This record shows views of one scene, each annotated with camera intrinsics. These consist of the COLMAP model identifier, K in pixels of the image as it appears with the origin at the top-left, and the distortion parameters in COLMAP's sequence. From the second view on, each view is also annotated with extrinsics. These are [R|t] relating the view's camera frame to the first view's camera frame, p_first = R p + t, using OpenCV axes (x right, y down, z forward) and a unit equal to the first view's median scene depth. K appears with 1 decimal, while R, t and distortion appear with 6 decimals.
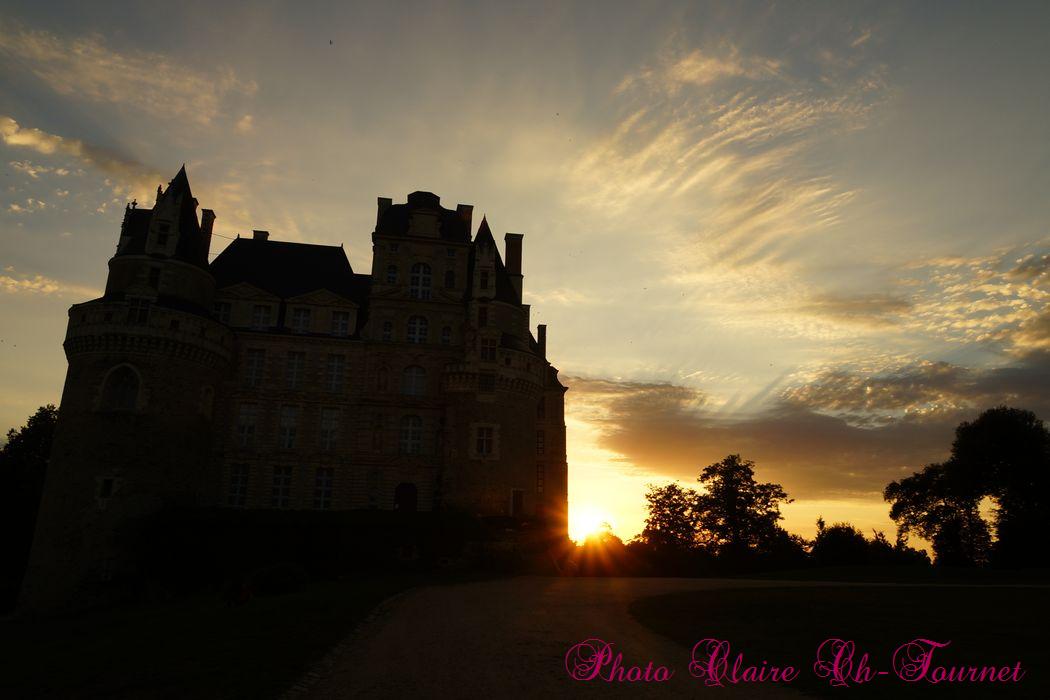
lens RADIAL K [[726.1, 0, 522.8], [0, 726.1, 349.8], [0, 0, 1]] dist [-0.002082, 0.001897]
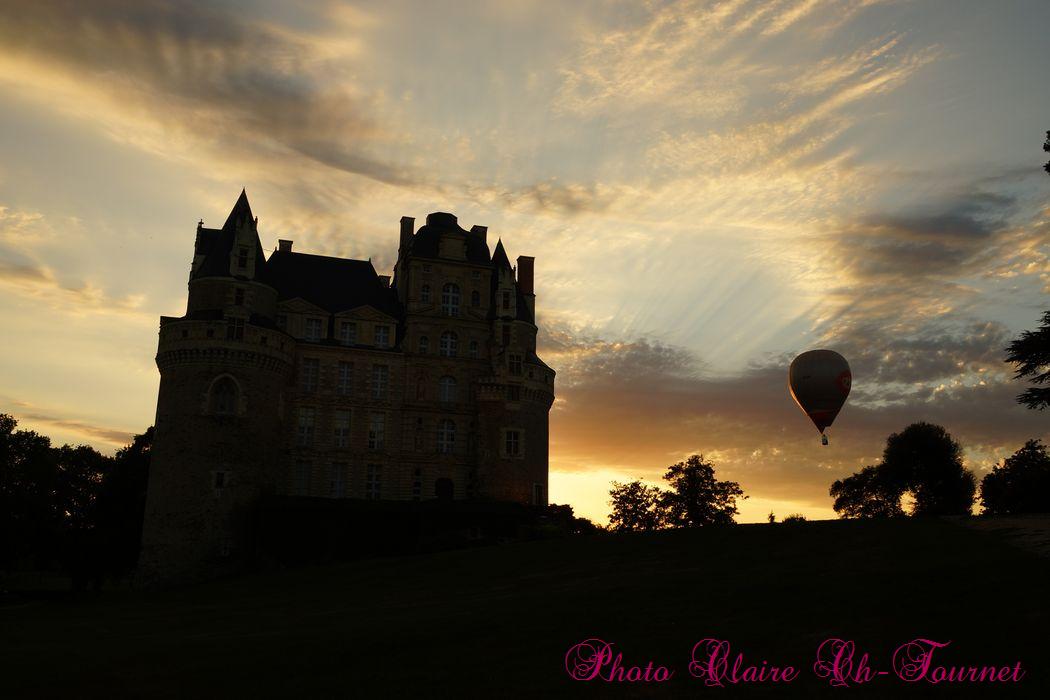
lens RADIAL K [[907.2, 0, 520.9], [0, 907.2, 351.7], [0, 0, 1]] dist [0.000534, -0.011368]
pose [[0.989532, 0.028545, 0.141462, -0.239491], [-0.034299, 0.998673, 0.038405, -0.075135], [-0.140178, -0.042855, 0.989198, -0.426420]]
